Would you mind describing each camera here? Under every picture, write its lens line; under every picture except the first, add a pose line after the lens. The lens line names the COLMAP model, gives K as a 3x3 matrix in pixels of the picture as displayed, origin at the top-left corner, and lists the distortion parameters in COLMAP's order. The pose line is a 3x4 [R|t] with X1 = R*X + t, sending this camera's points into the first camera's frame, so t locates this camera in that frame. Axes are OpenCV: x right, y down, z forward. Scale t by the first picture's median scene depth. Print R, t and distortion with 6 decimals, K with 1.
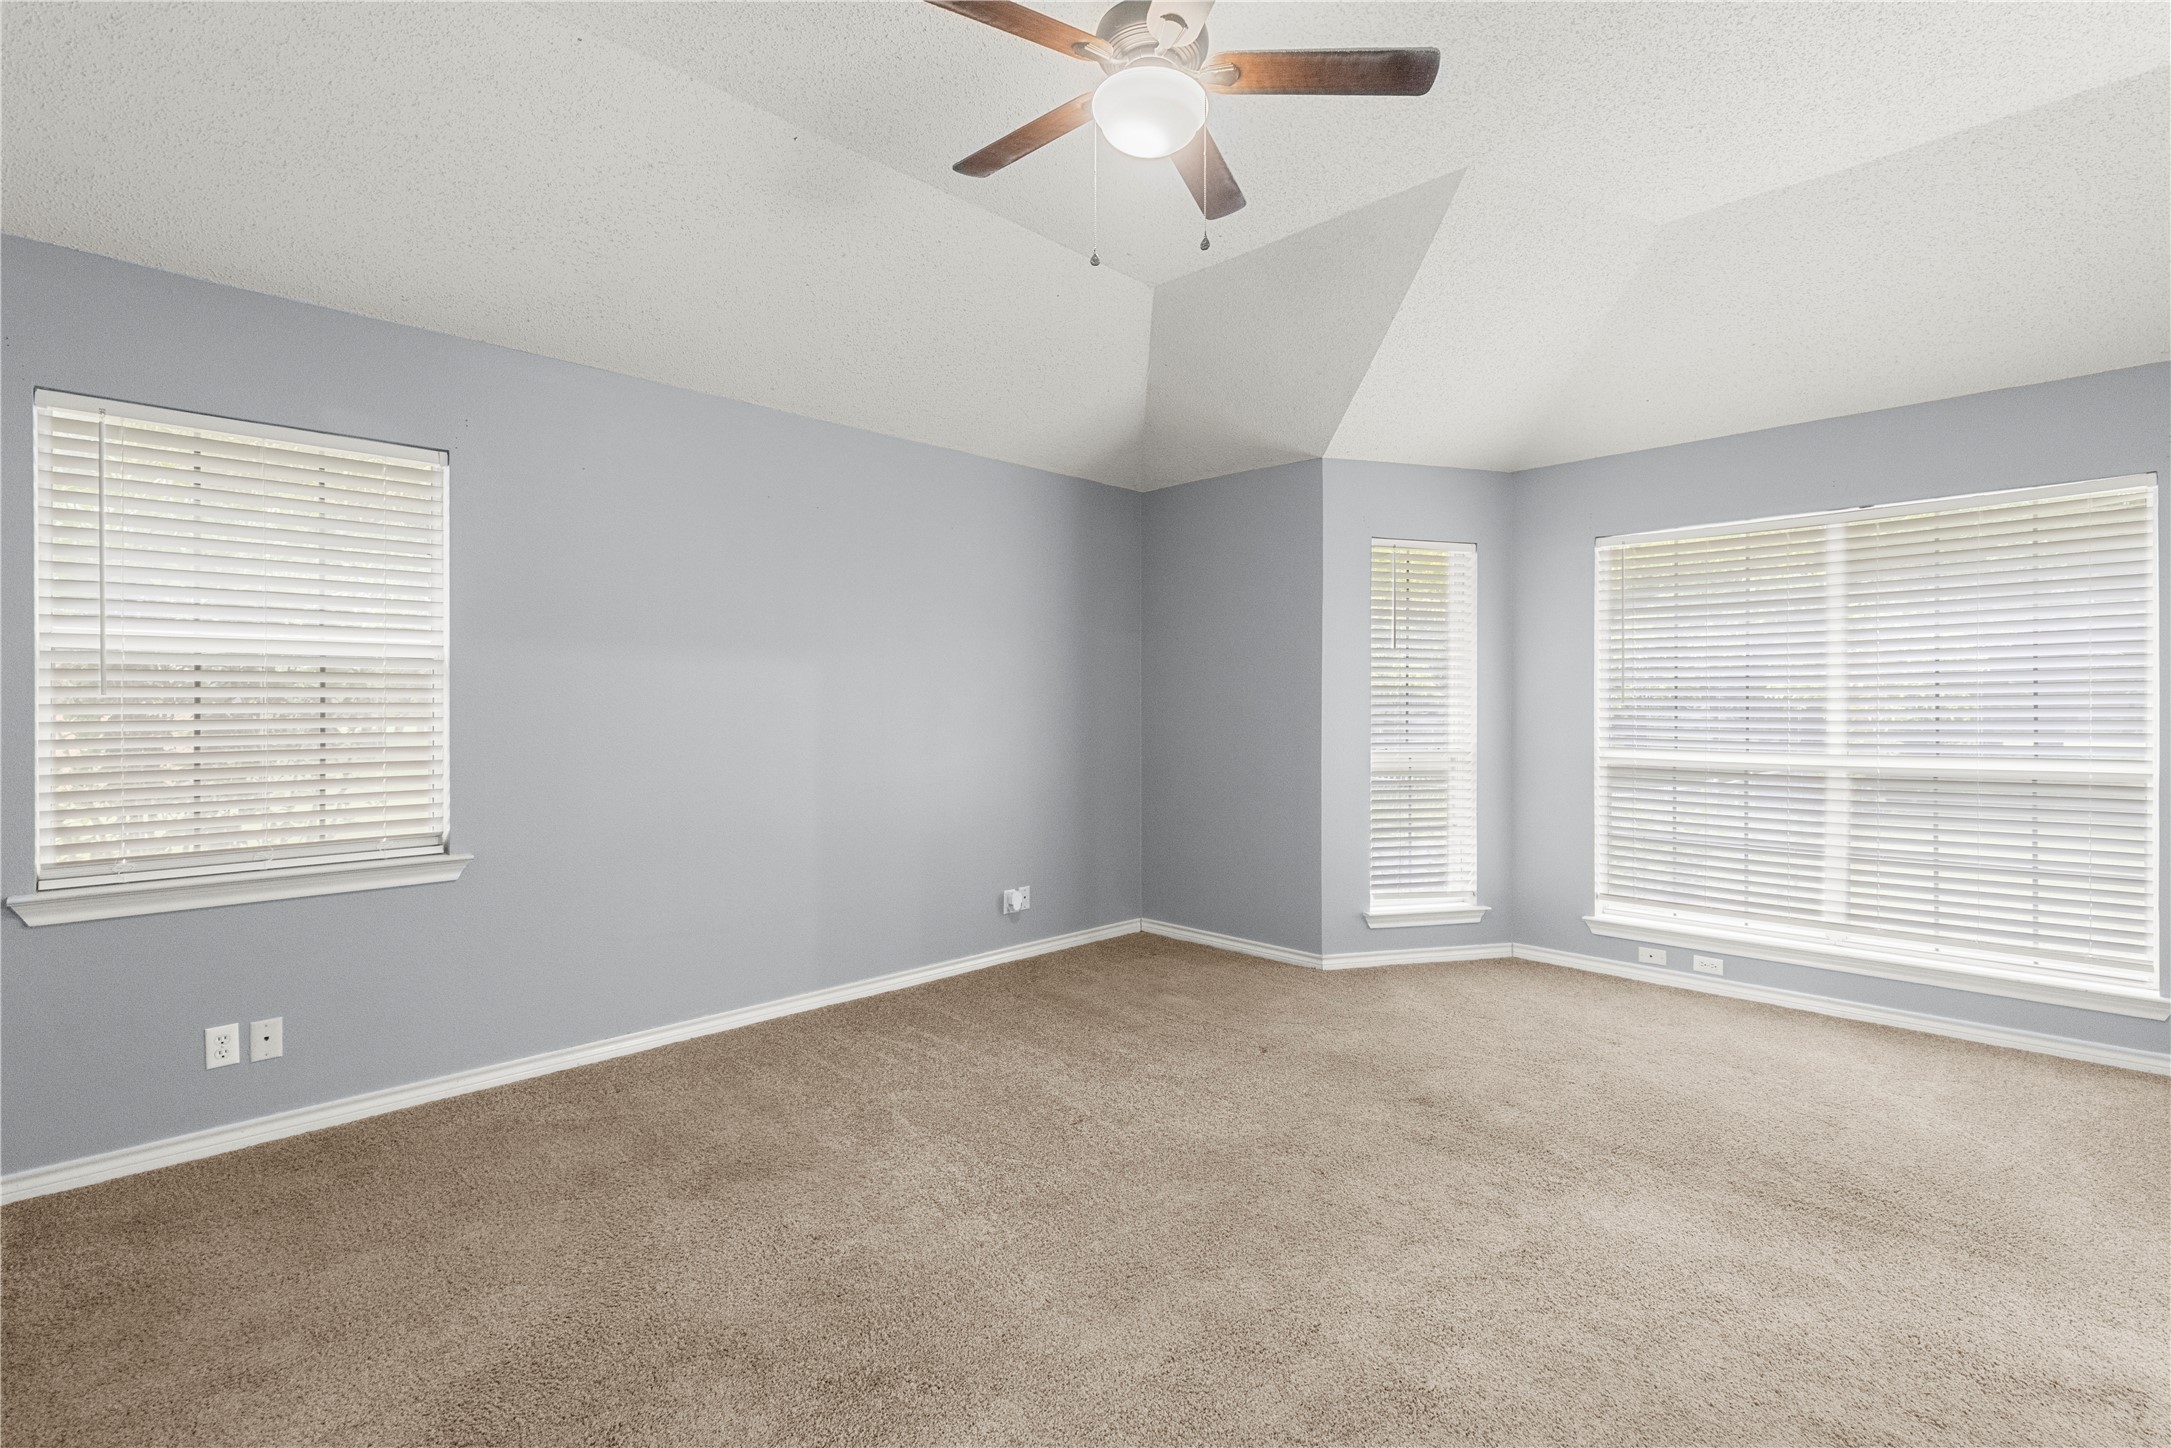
lens RADIAL K [[971.6, 0, 1115.0], [0, 971.6, 715.0], [0, 0, 1]] dist [0.007609, -0.001047]
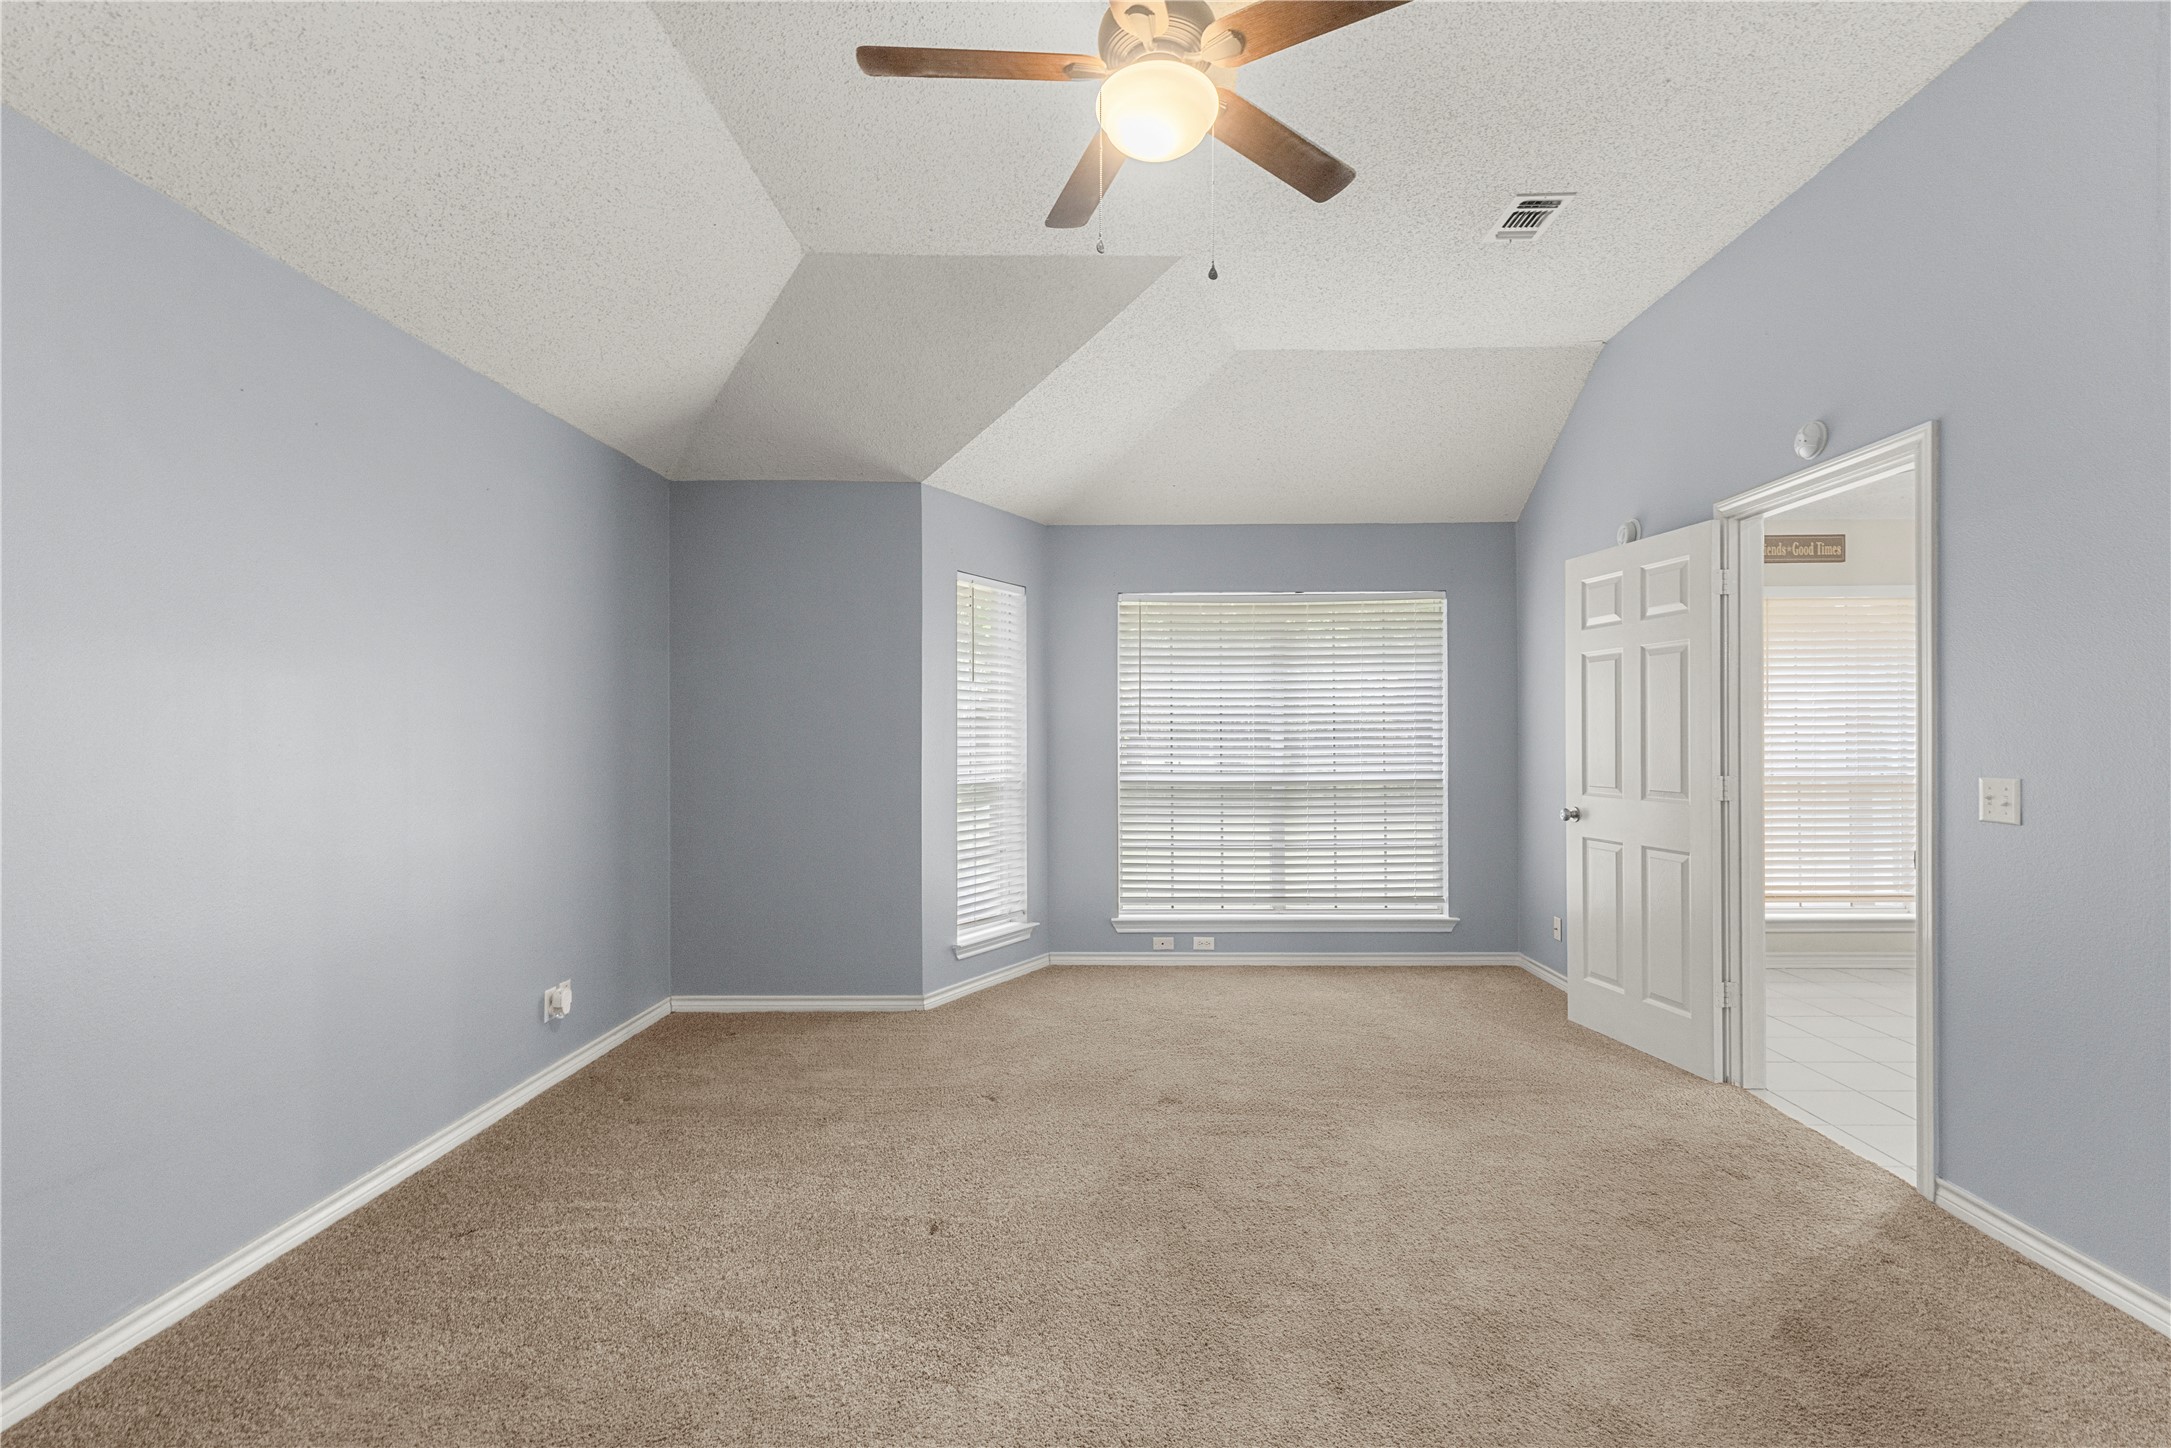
lens RADIAL K [[974.1, 0, 1088.2], [0, 974.1, 746.2], [0, 0, 1]] dist [0.015263, -0.000603]
pose [[0.723746, -0.012211, 0.689958, -0.370642], [0.010432, 0.999923, 0.006754, -0.007326], [-0.689987, 0.002309, 0.723818, 0.198235]]
